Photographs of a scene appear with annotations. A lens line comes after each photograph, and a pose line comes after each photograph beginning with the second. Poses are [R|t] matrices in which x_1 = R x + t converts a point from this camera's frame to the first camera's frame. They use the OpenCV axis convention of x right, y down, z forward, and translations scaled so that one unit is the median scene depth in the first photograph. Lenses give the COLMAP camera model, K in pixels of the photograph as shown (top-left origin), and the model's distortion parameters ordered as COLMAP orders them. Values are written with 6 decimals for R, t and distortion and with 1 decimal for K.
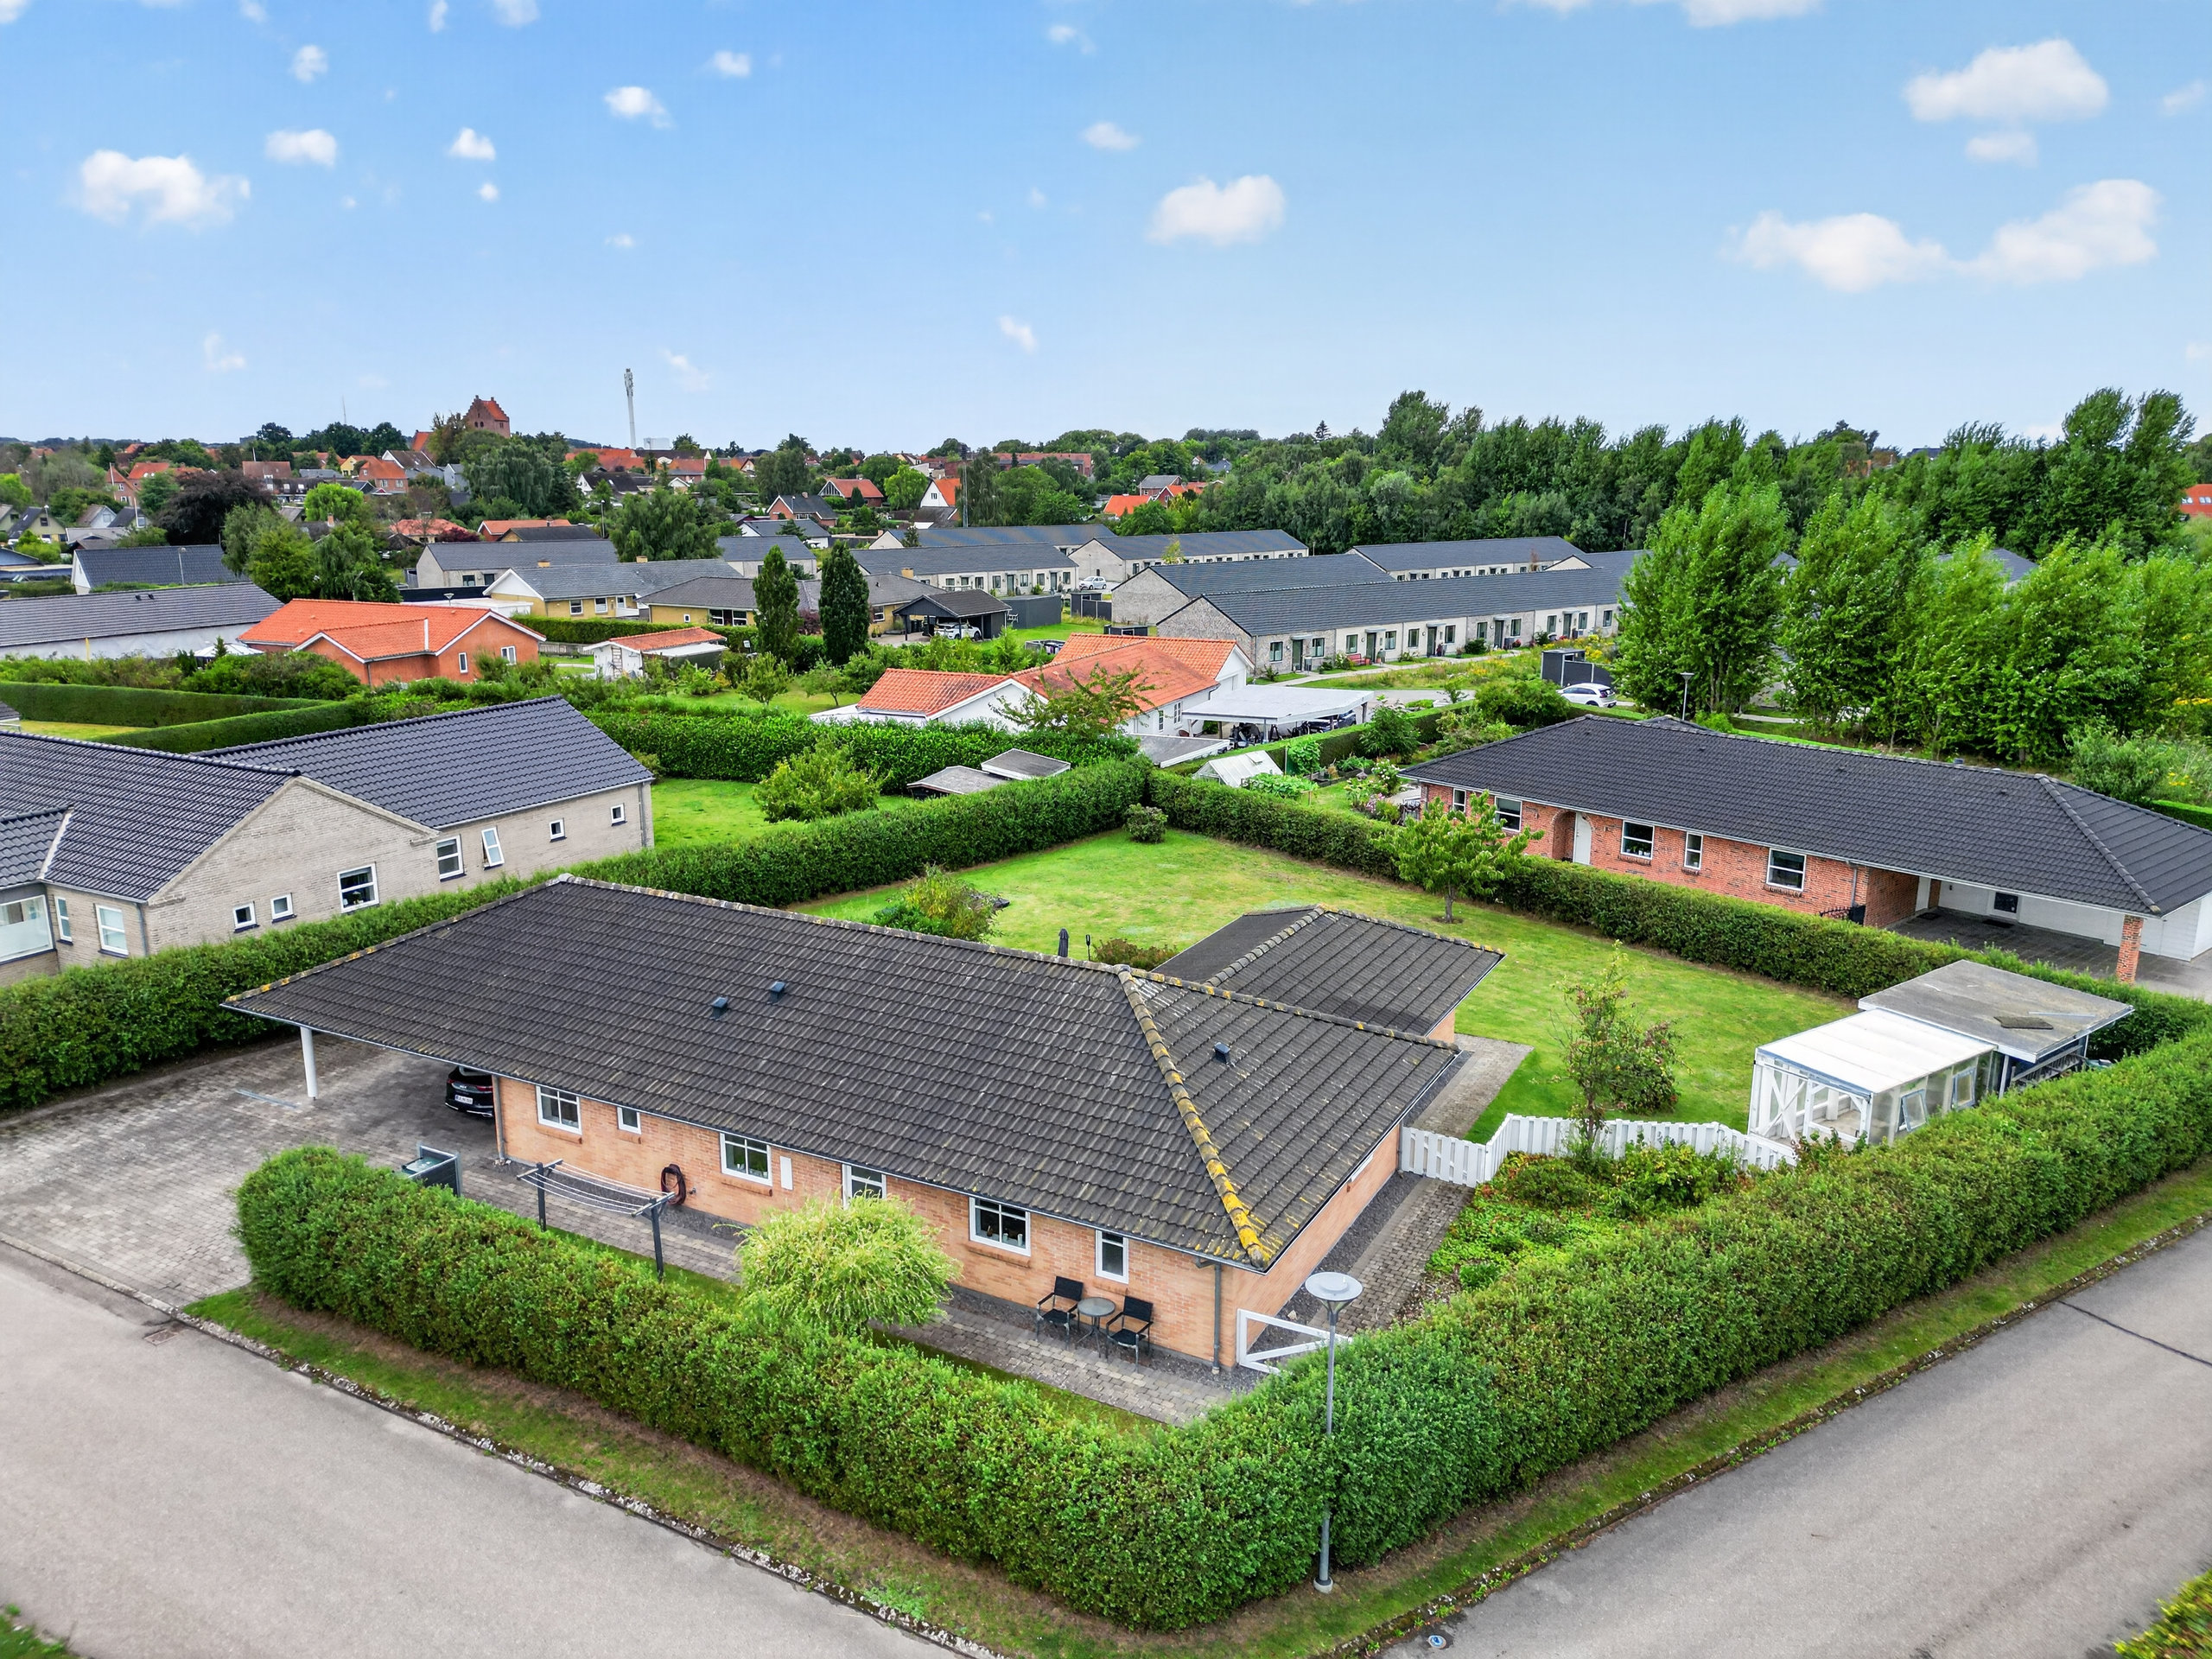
lens RADIAL K [[1530.9, 0, 1102.6], [0, 1530.9, 816.7], [0, 0, 1]] dist [0.088390, -0.090184]
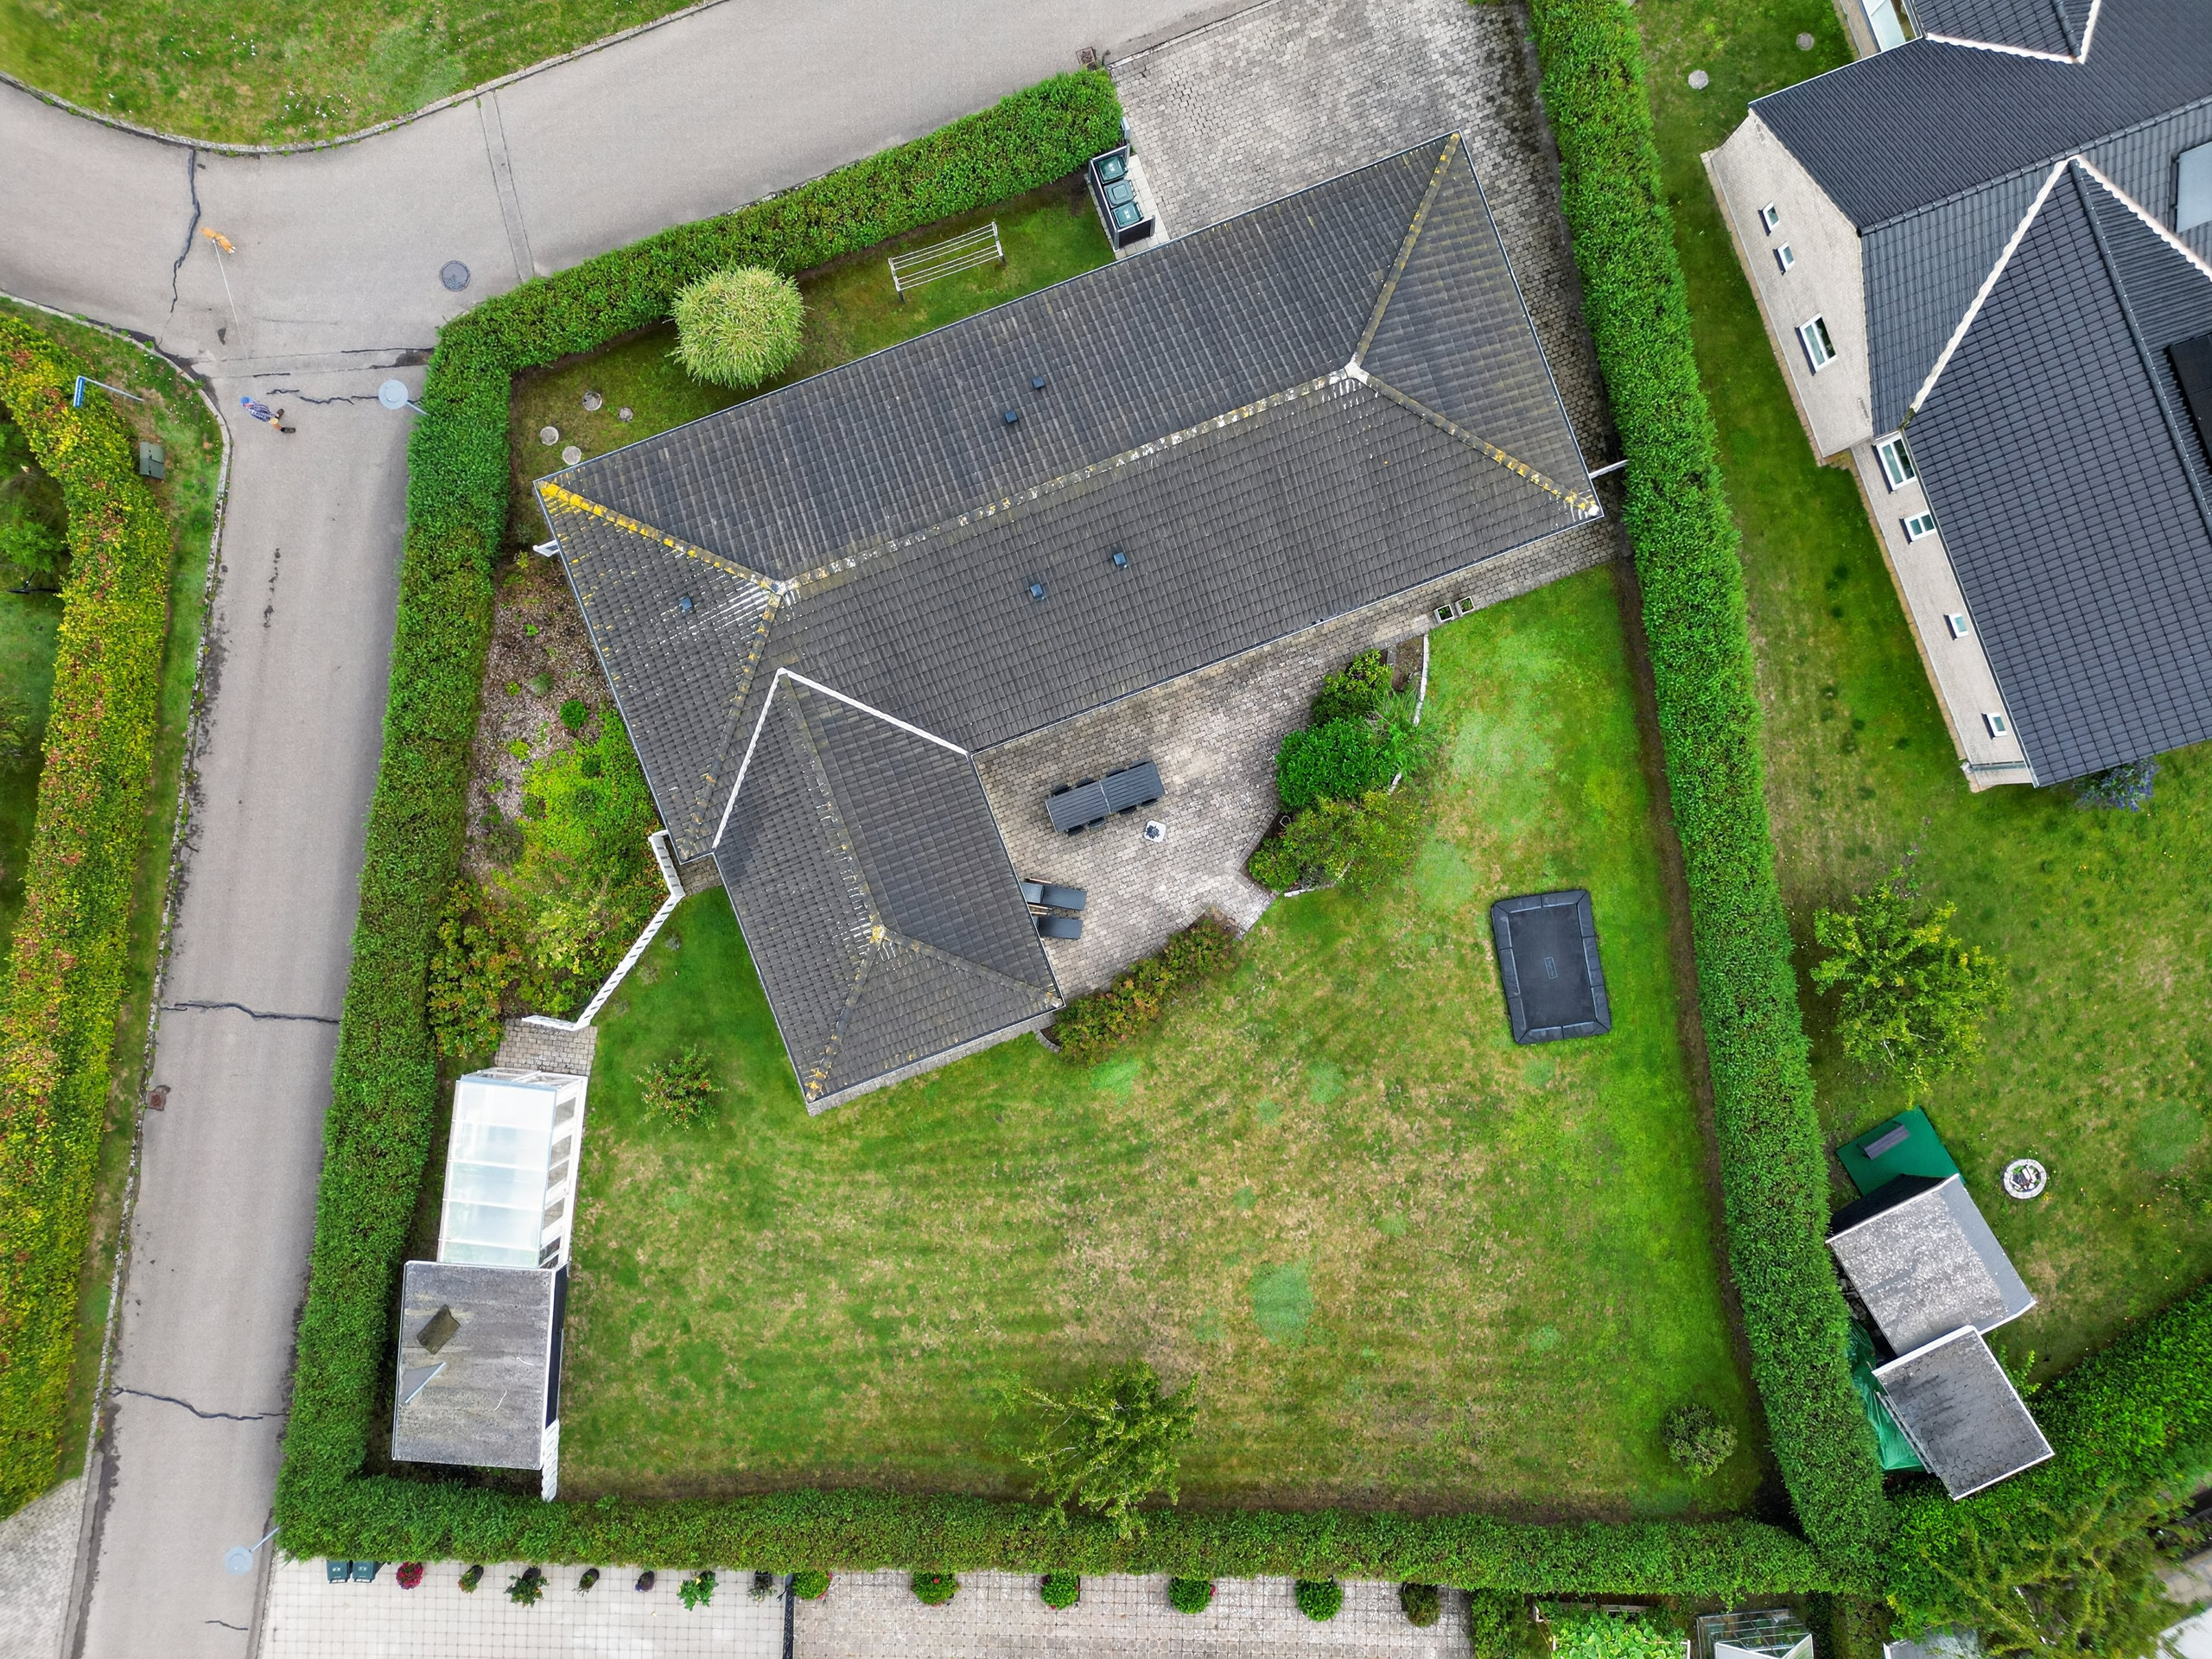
lens RADIAL K [[1530.9, 0, 1102.6], [0, 1530.9, 816.7], [0, 0, 1]] dist [0.088390, -0.090184]
pose [[-0.656250, 0.754445, 0.012195, -0.034067], [-0.162485, -0.157082, 0.974127, -1.063394], [0.736841, 0.637290, 0.225671, 0.908892]]
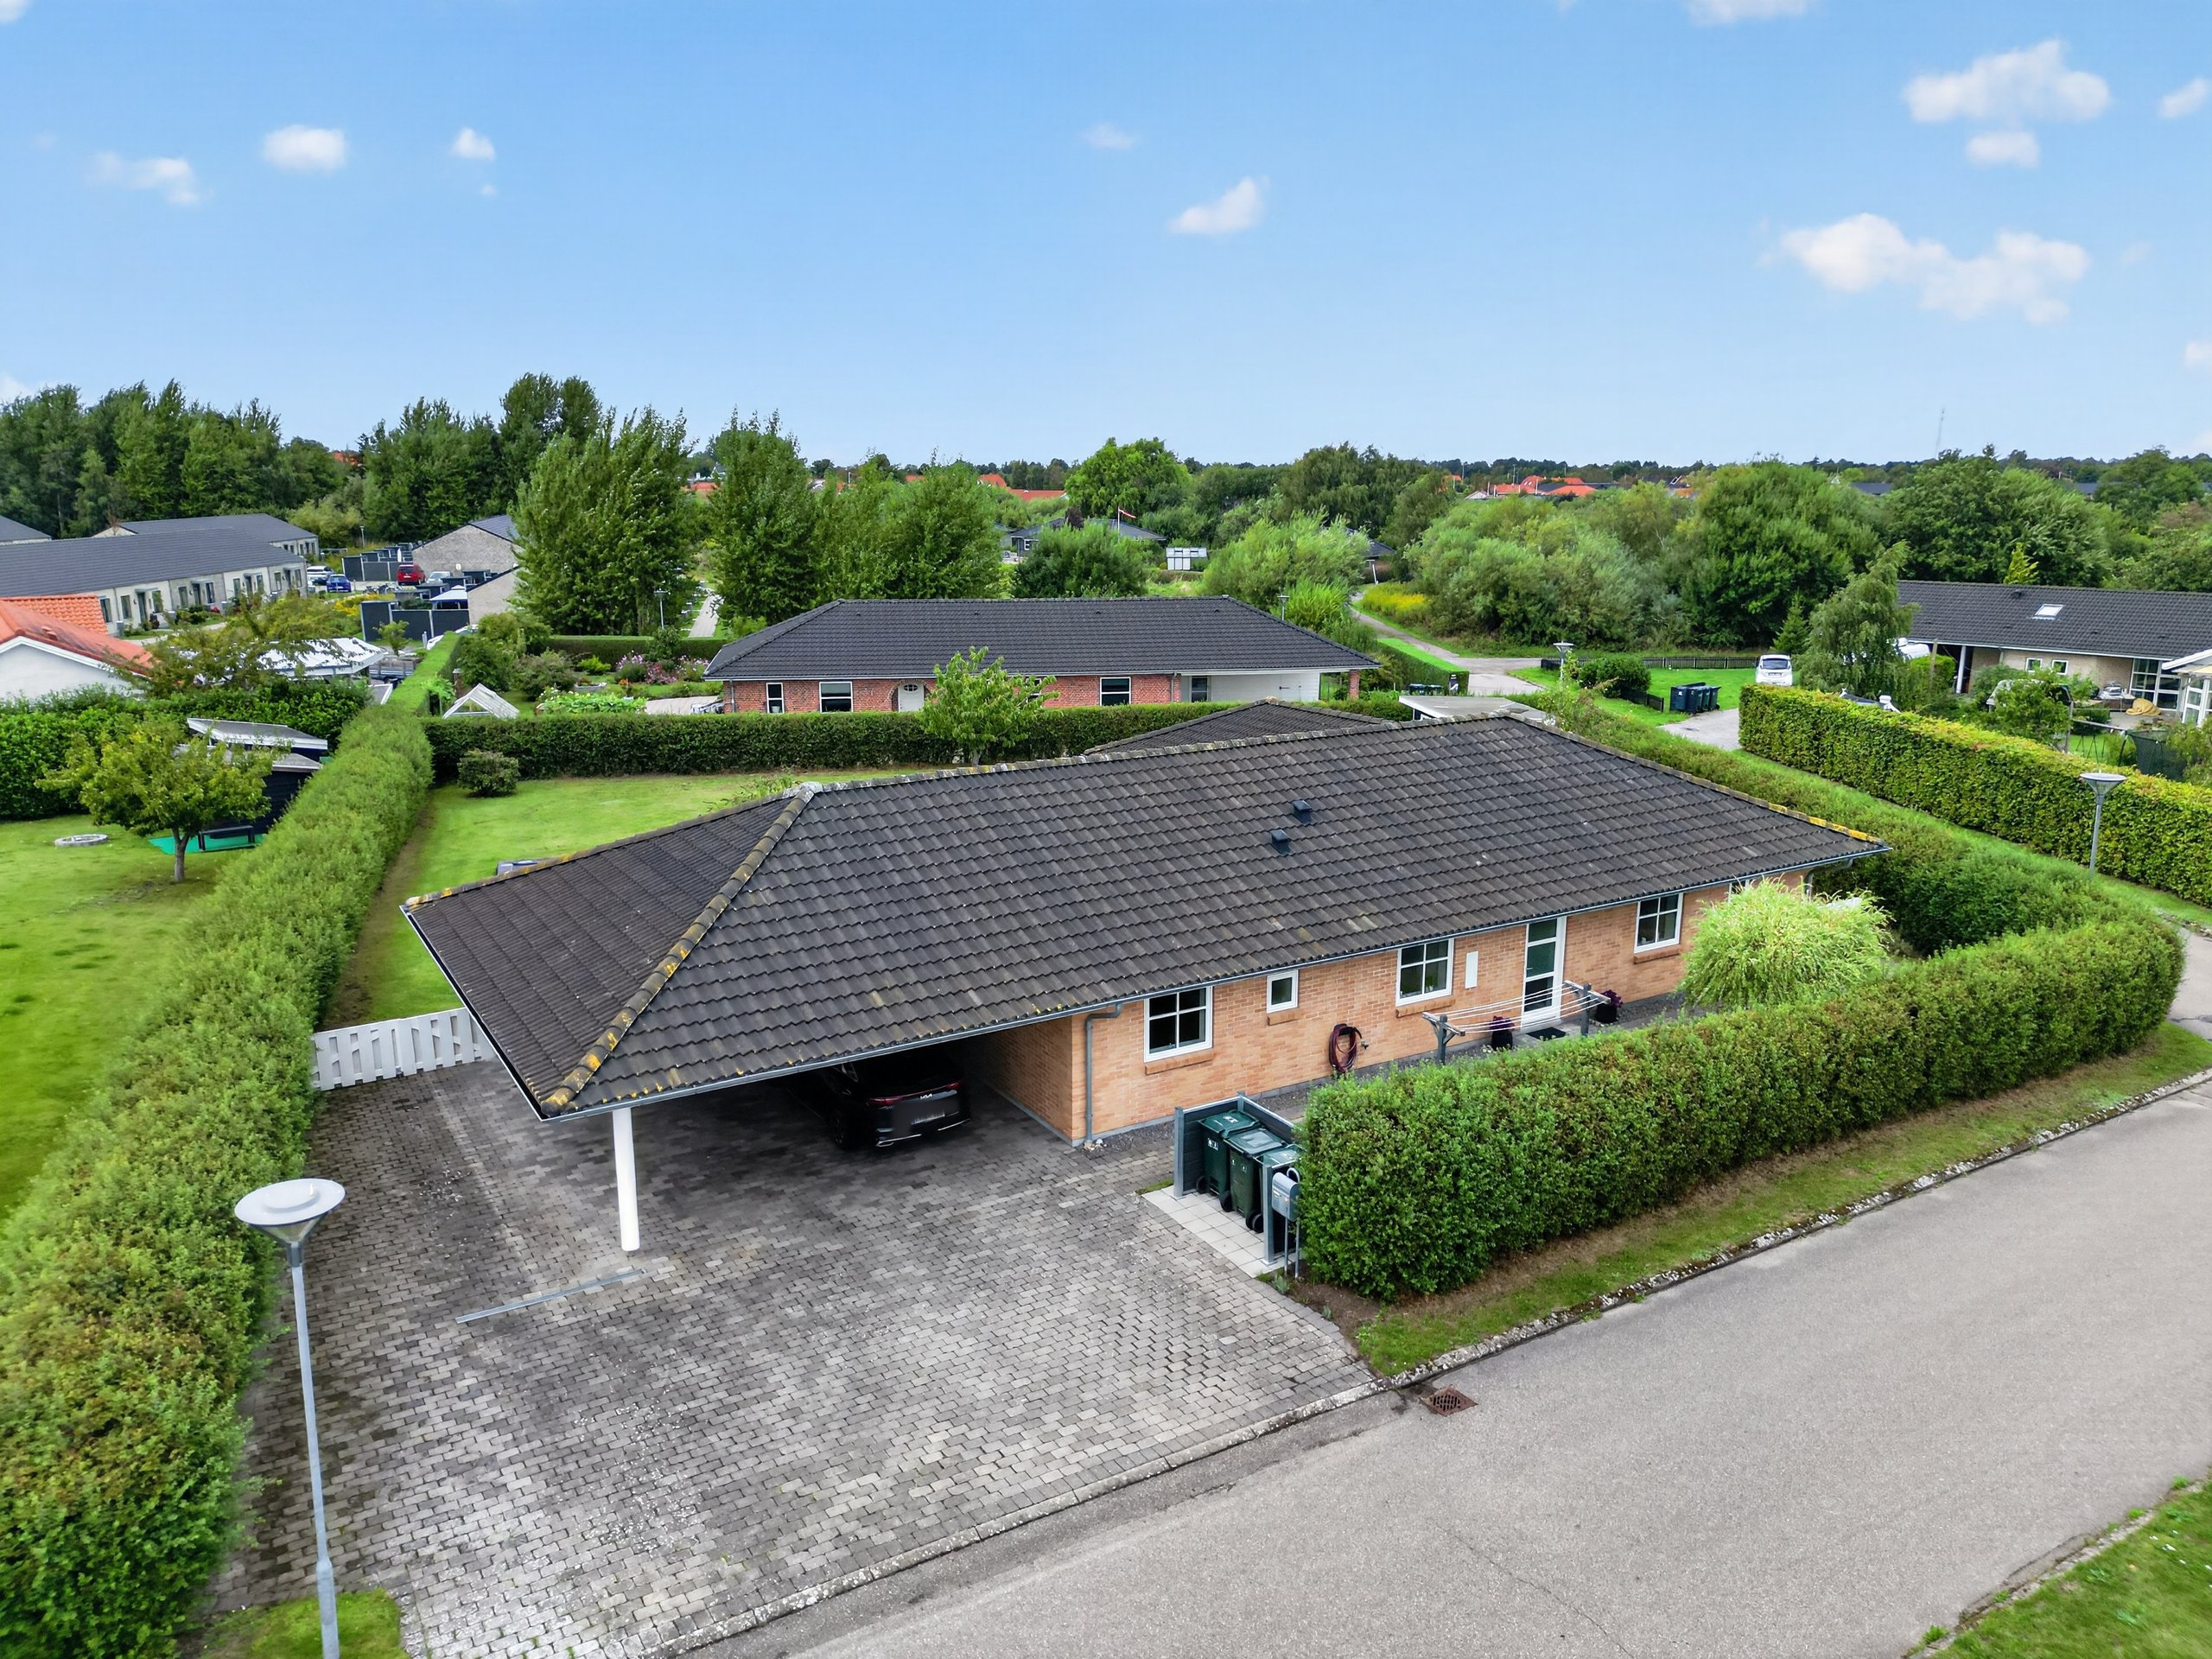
lens RADIAL K [[1530.9, 0, 1102.6], [0, 1530.9, 816.7], [0, 0, 1]] dist [0.088390, -0.090184]
pose [[0.502523, -0.185045, 0.844529, -0.915053], [0.188697, 0.976751, 0.101736, 0.008817], [-0.843721, 0.108236, 0.525757, 0.601829]]
